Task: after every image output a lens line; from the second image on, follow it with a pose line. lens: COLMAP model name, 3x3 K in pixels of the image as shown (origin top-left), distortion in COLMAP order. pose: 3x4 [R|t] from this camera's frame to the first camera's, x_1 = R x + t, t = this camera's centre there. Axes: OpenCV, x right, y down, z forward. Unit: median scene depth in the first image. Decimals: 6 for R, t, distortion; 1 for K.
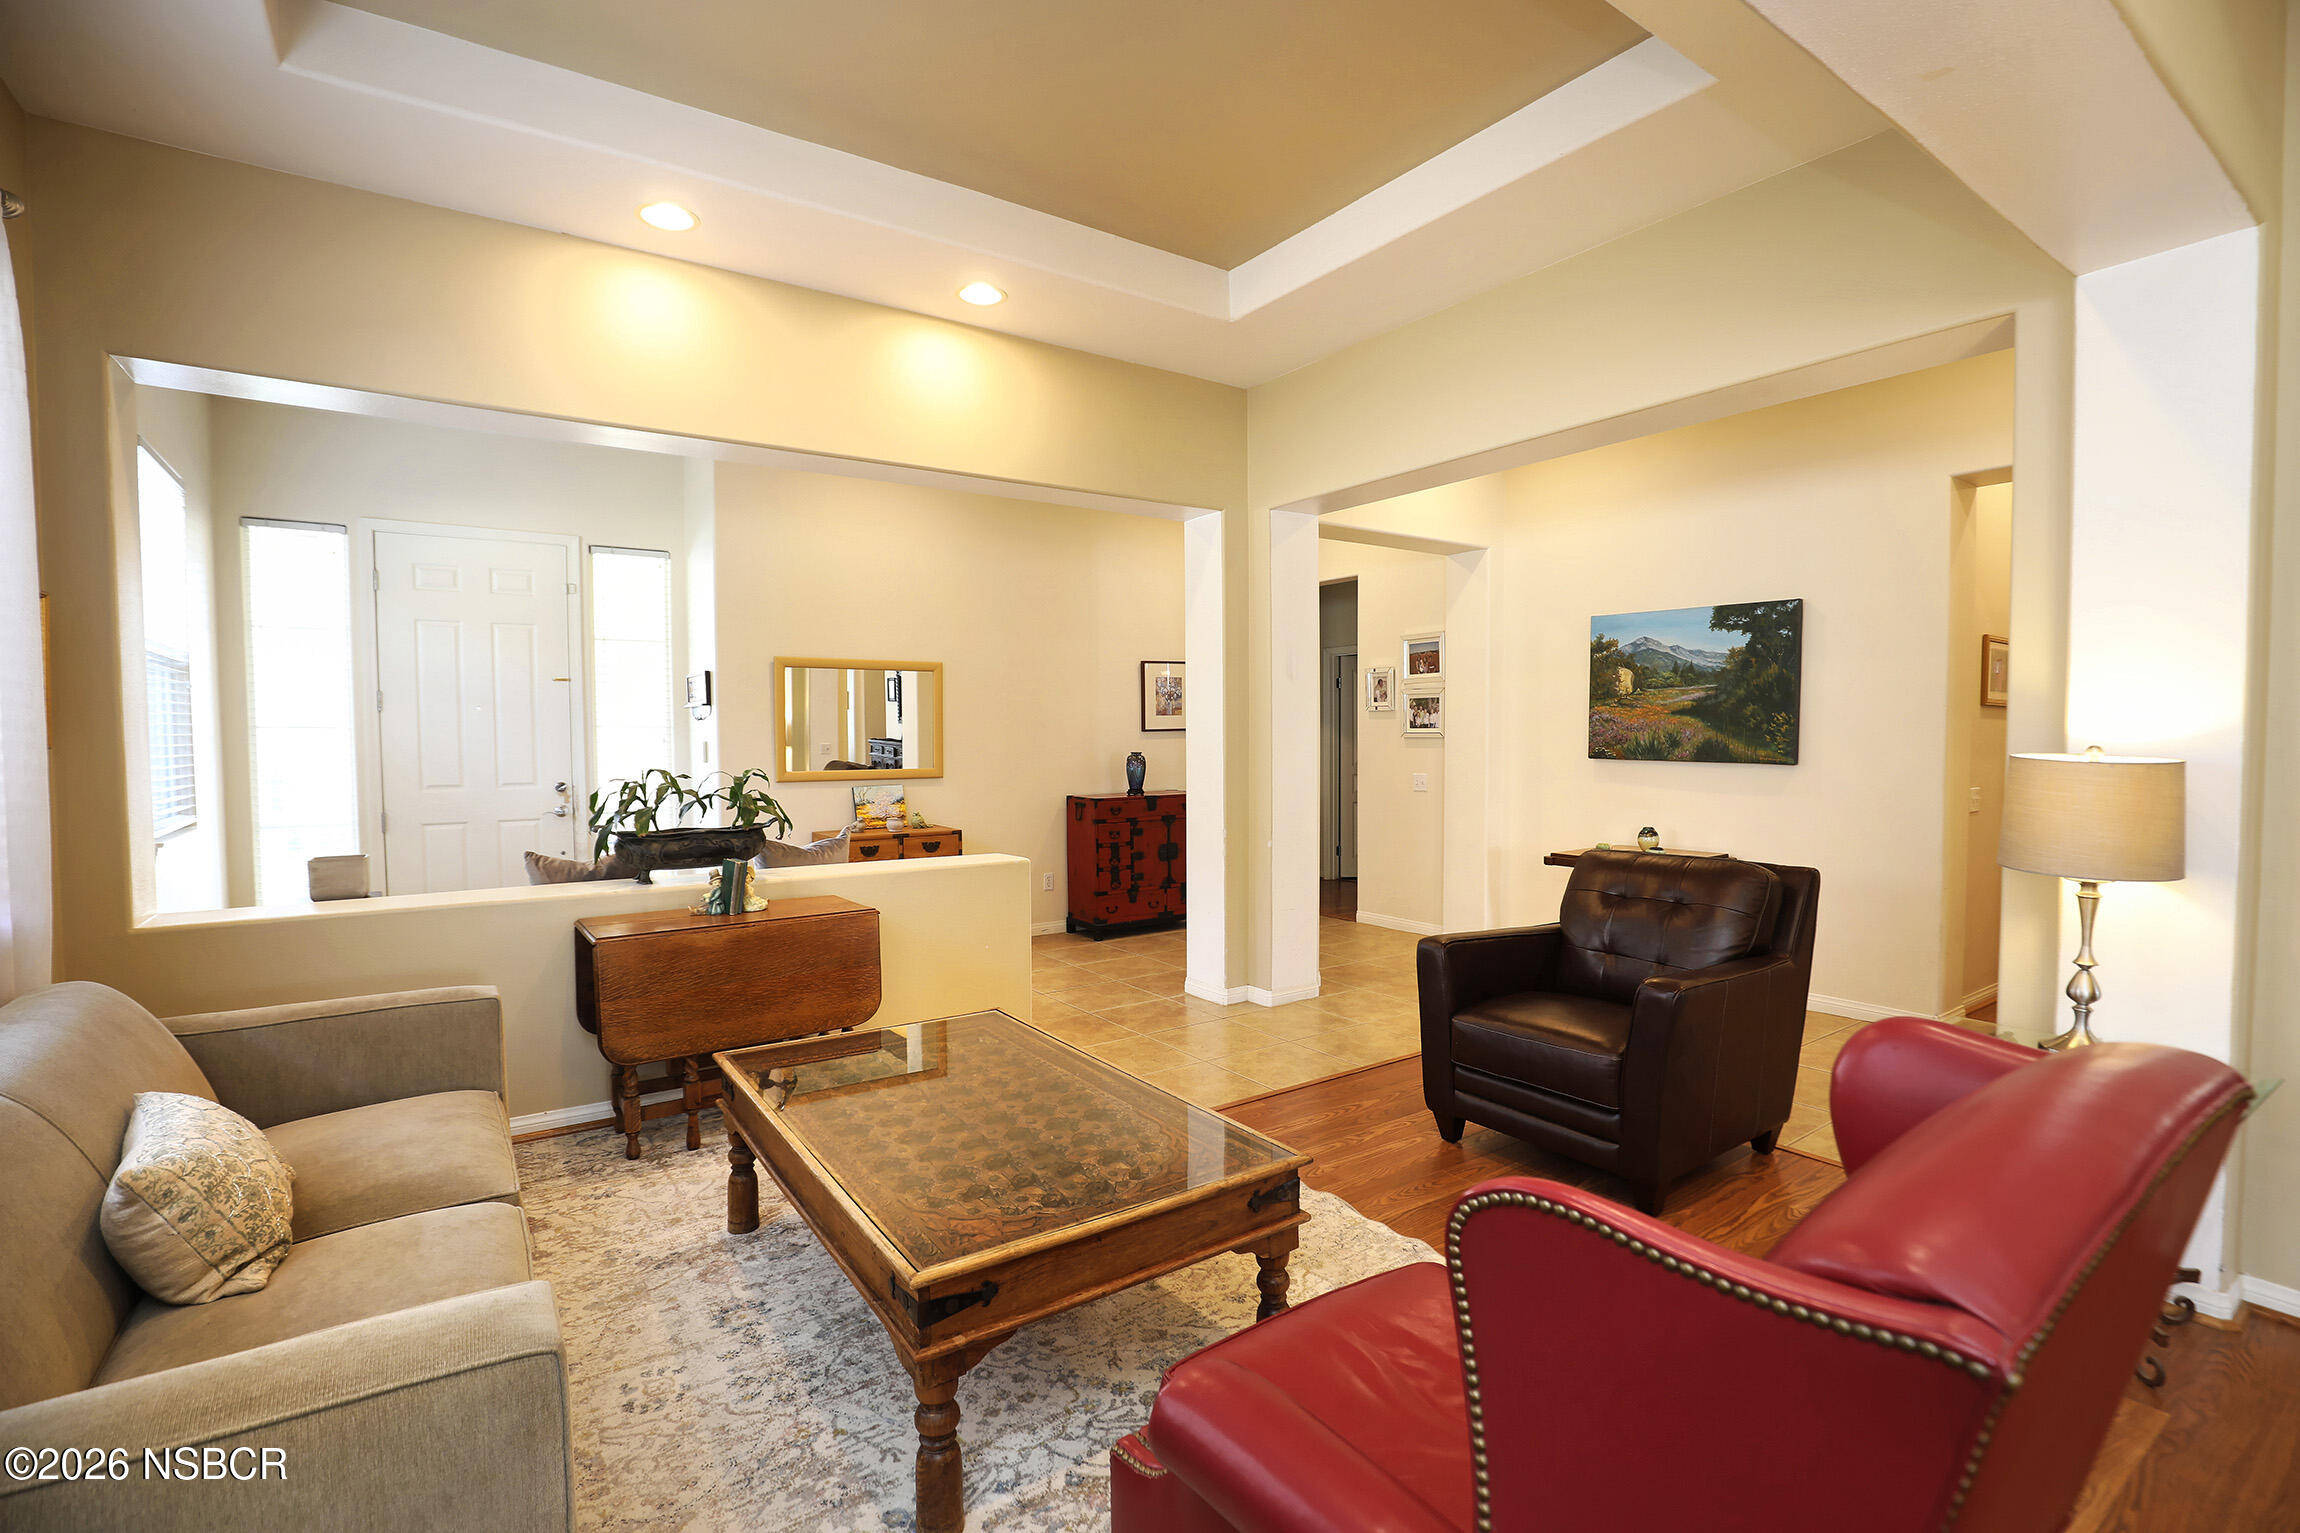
lens RADIAL K [[1059.6, 0, 1147.1], [0, 1059.6, 780.9], [0, 0, 1]] dist [-0.028670, 0.004699]
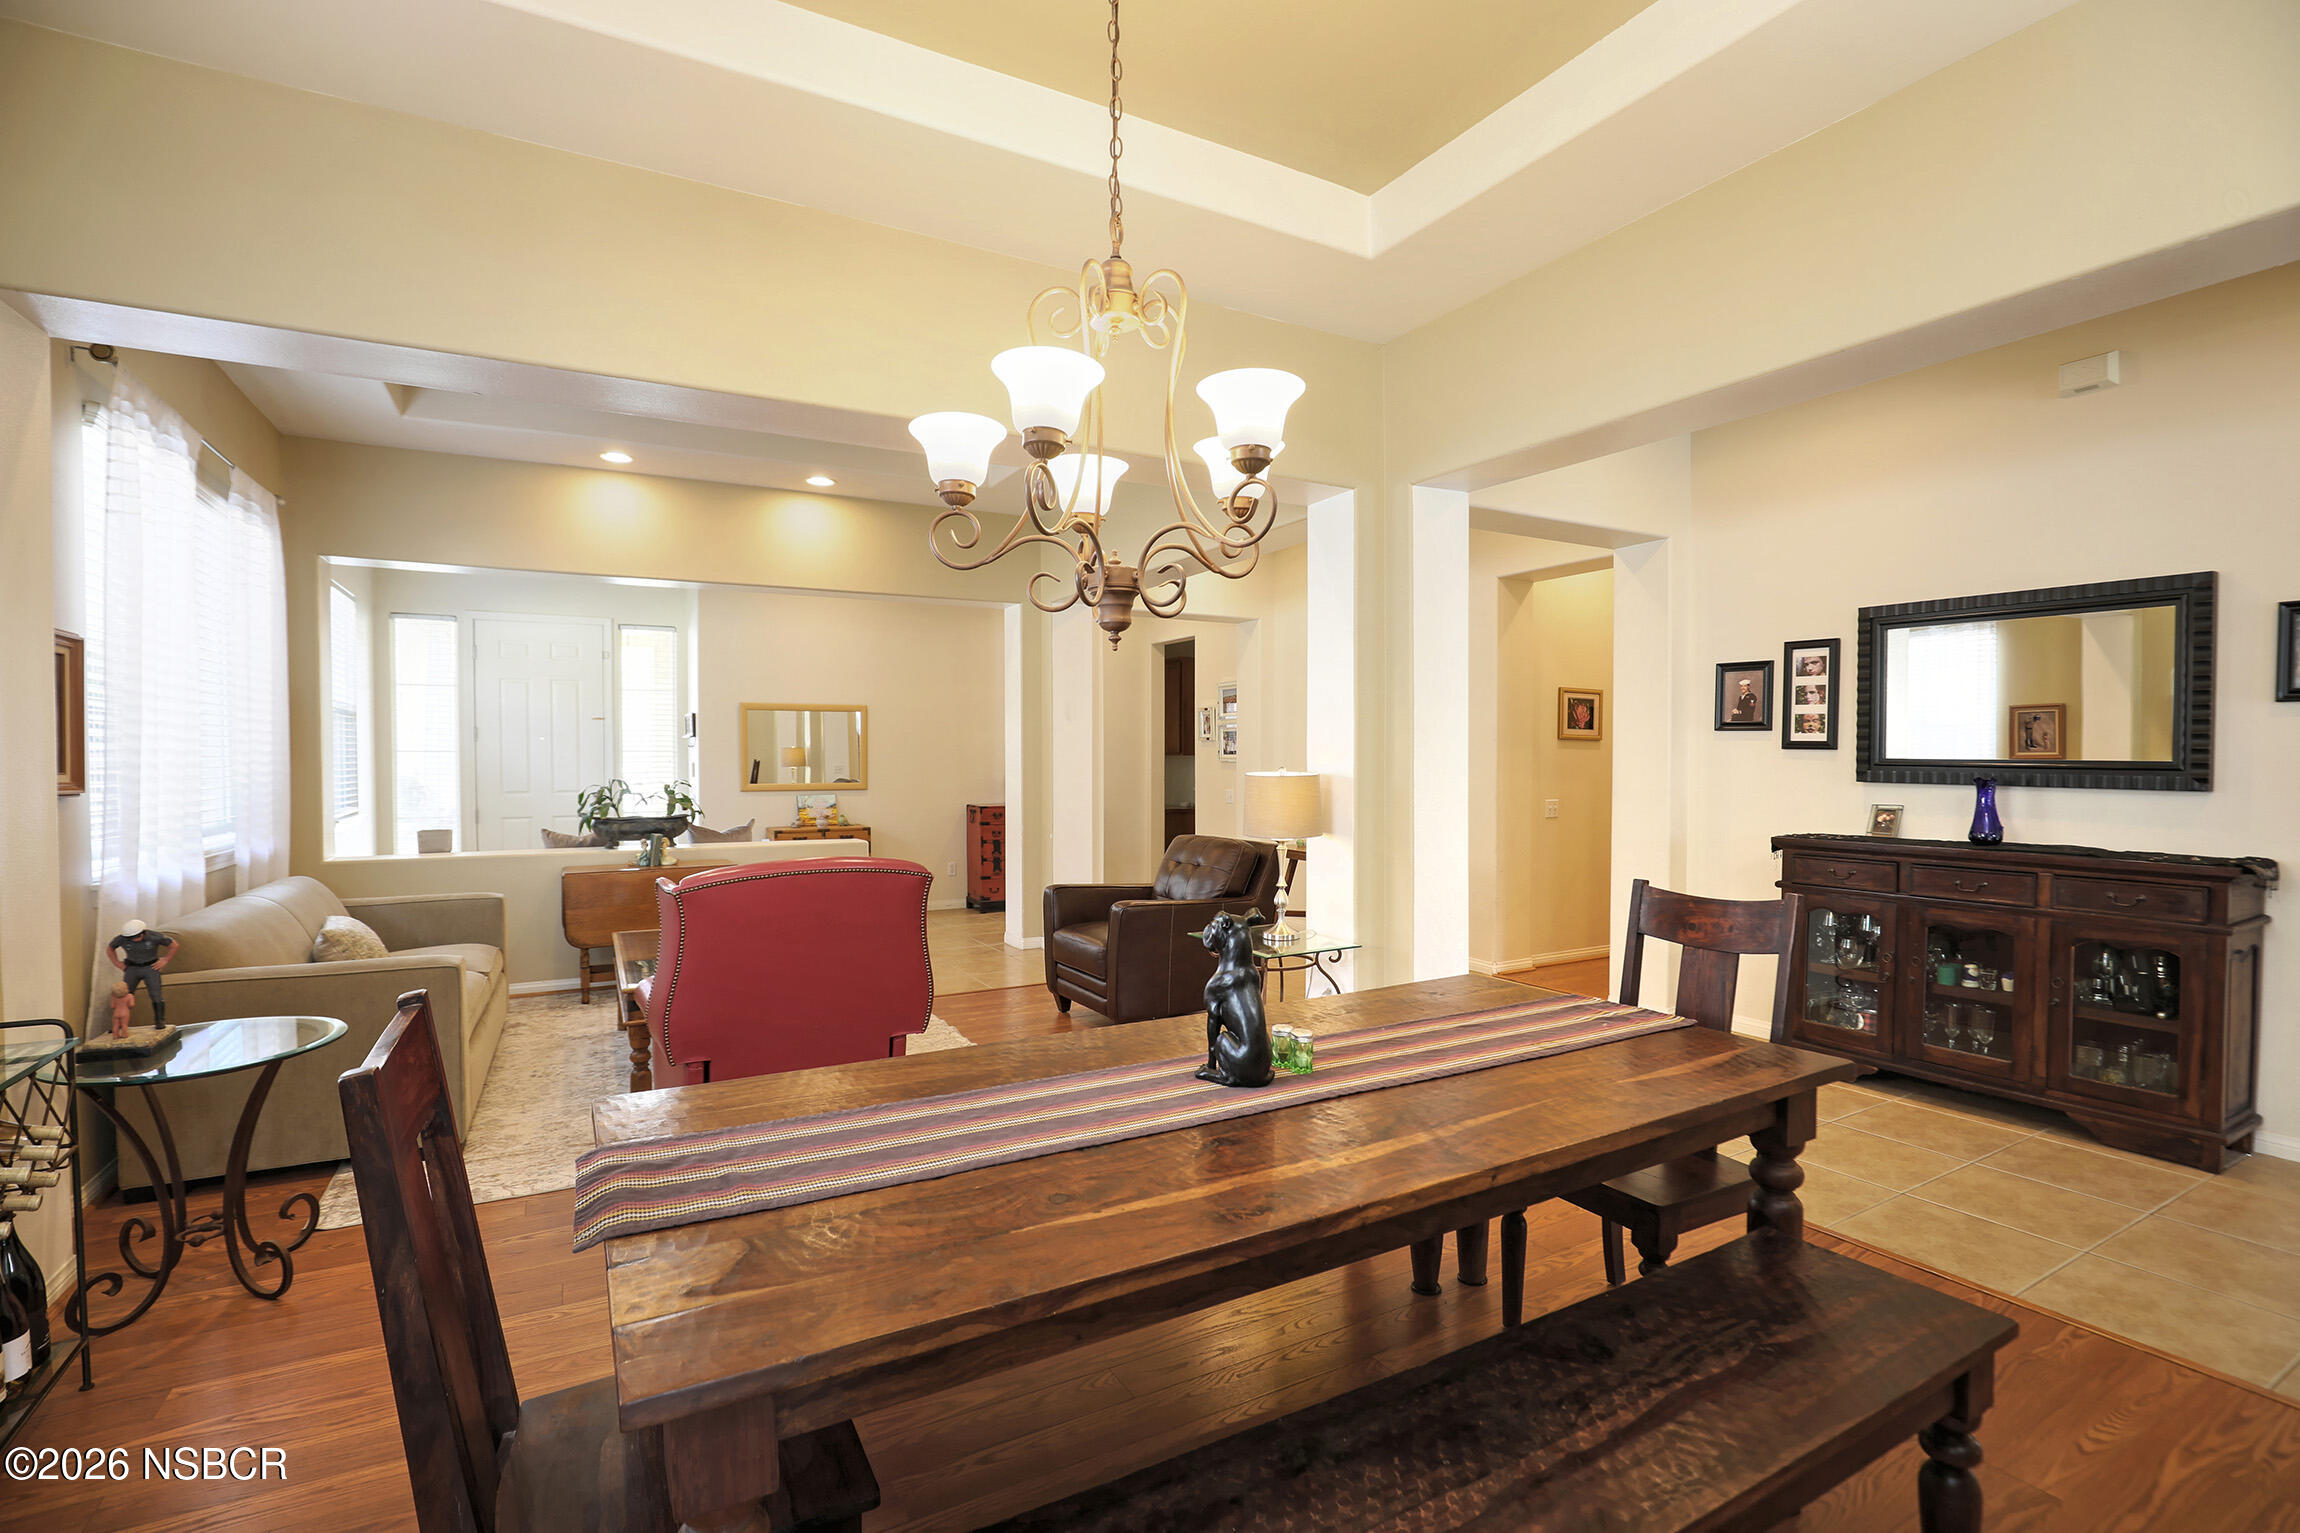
lens RADIAL K [[1059.6, 0, 1147.1], [0, 1059.6, 780.9], [0, 0, 1]] dist [-0.028670, 0.004699]
pose [[0.995045, 0.006862, -0.099188, 0.487065], [-0.008925, 0.999753, -0.020376, 0.016667], [0.099023, 0.021160, 0.994860, -0.517031]]
